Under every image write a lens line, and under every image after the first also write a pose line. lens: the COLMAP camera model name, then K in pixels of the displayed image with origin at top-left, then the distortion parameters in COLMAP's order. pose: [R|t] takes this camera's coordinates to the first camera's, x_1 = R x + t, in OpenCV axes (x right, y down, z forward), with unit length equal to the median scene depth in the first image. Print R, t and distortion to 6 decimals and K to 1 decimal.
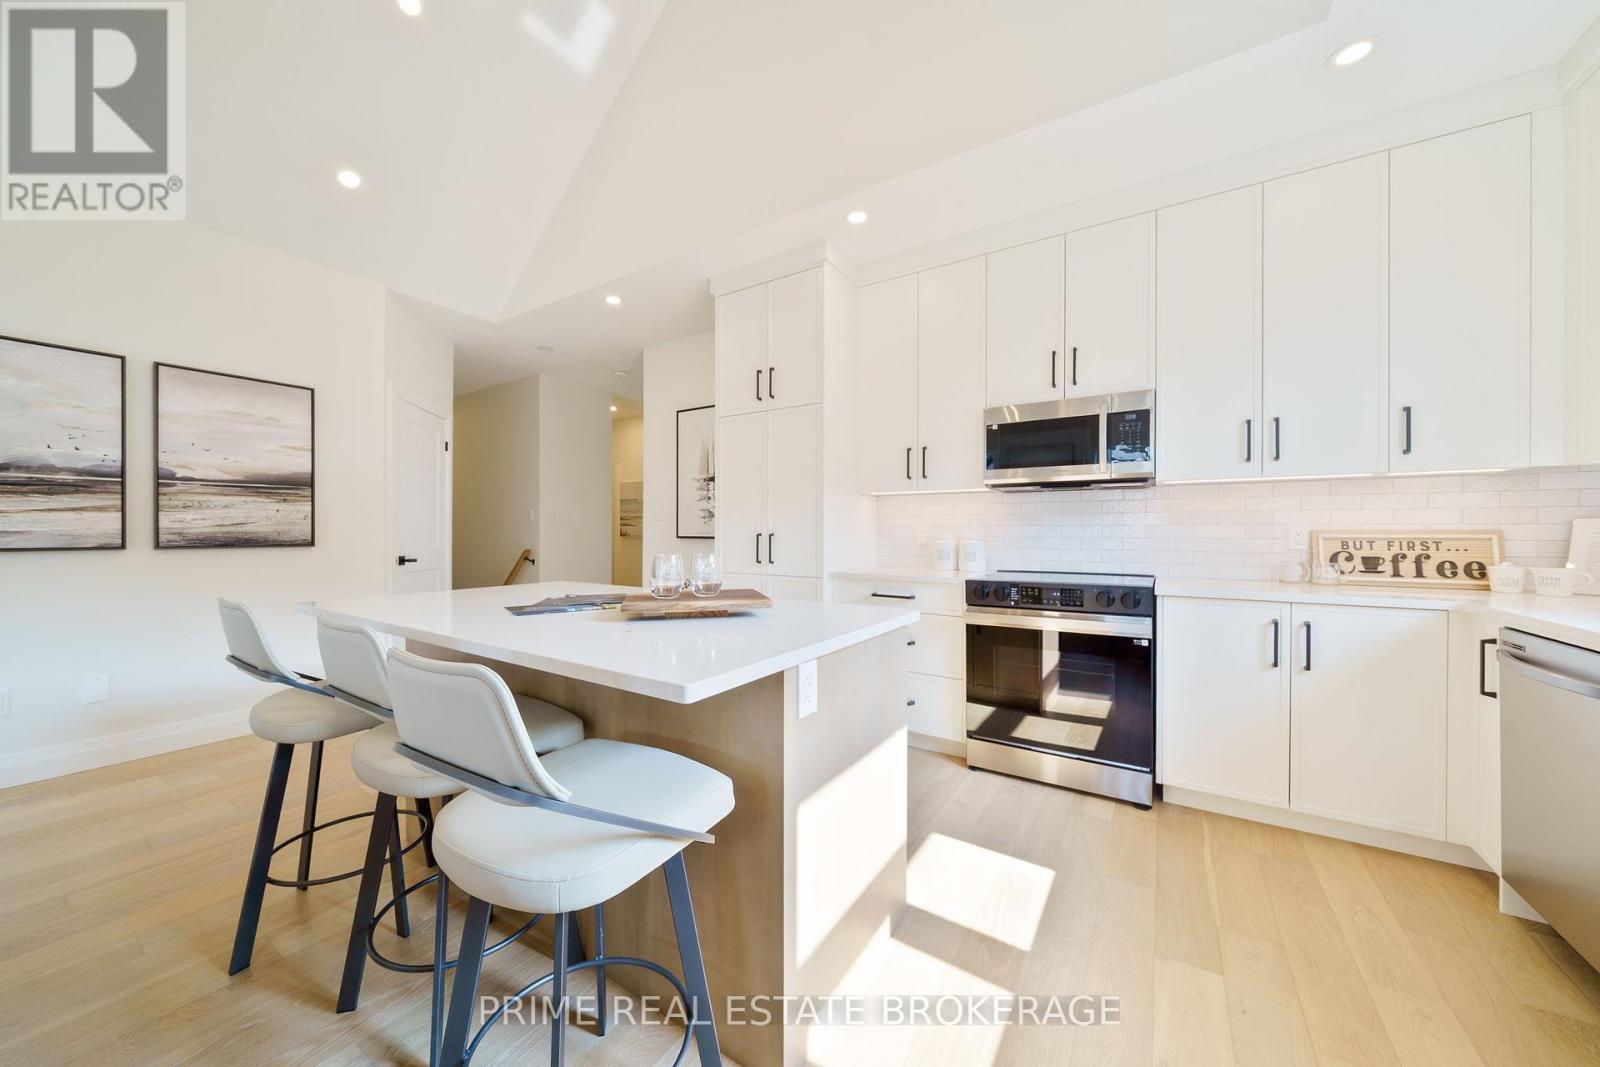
lens RADIAL K [[555.1, 0, 798.6], [0, 555.1, 532.3], [0, 0, 1]] dist [-0.006042, -0.000159]
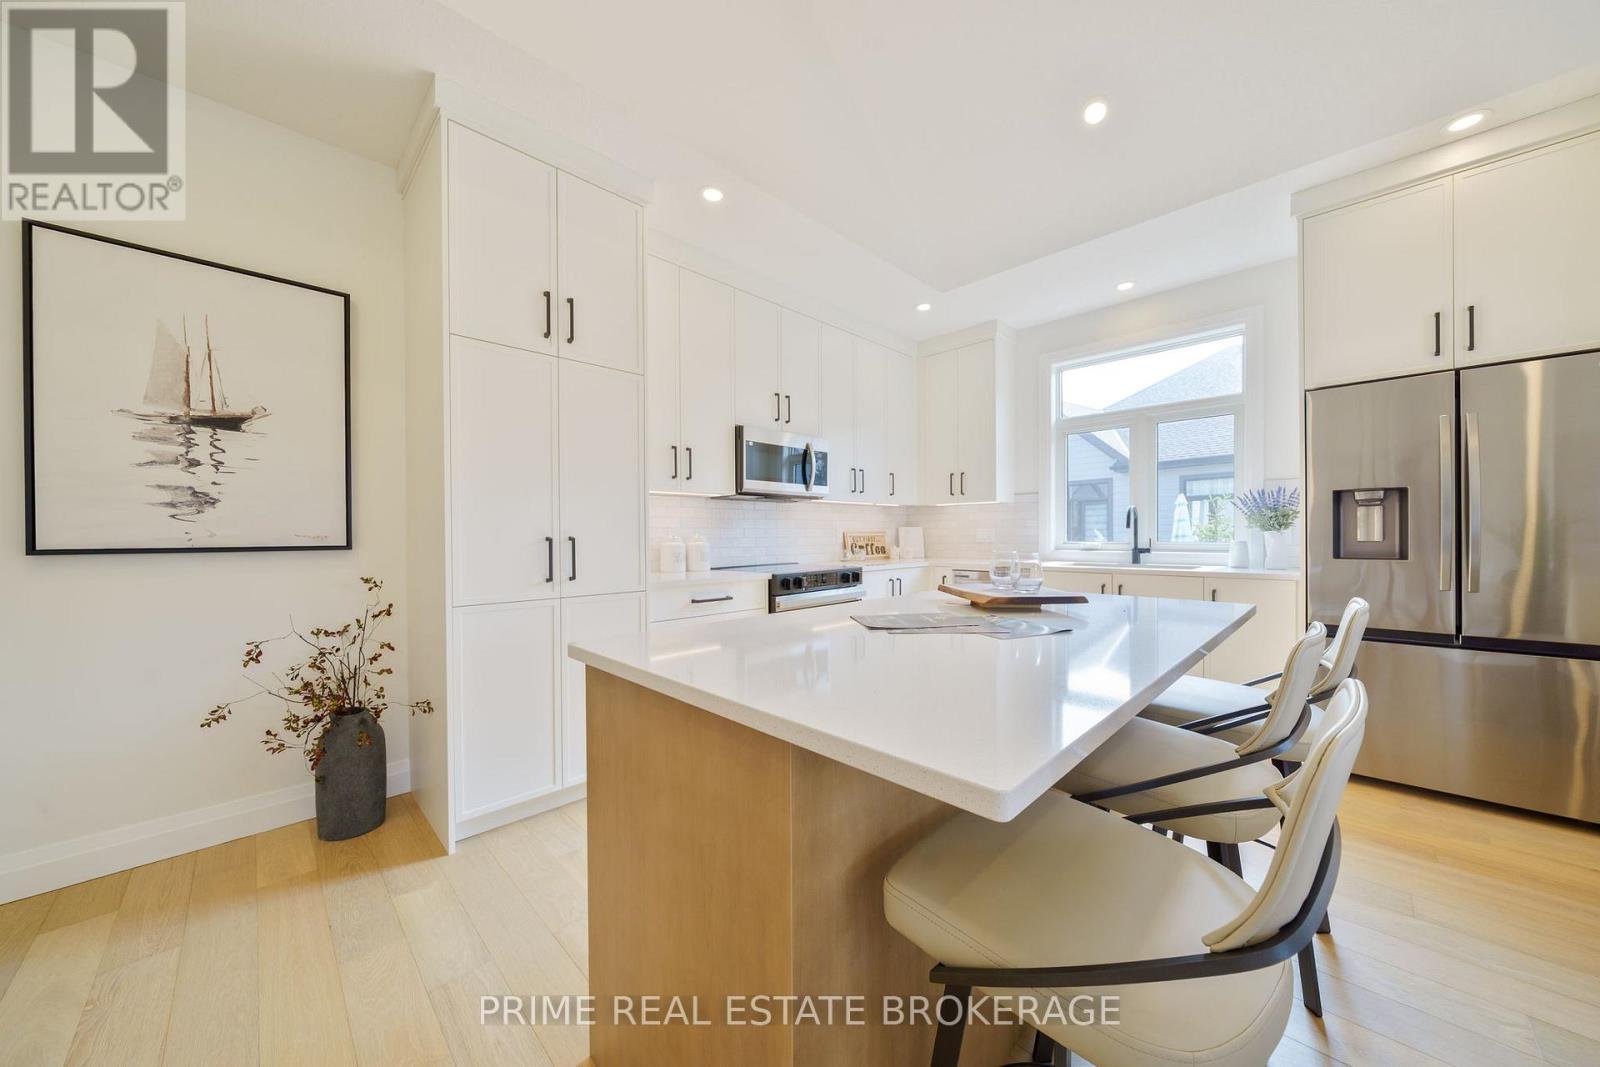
lens RADIAL K [[555.1, 0, 799.7], [0, 555.1, 540.5], [0, 0, 1]] dist [-0.006042, -0.000159]
pose [[0.203334, -0.014662, 0.979000, -0.876899], [0.007985, 0.999879, 0.013316, -0.000907], [-0.979077, 0.005110, 0.203426, 0.755537]]
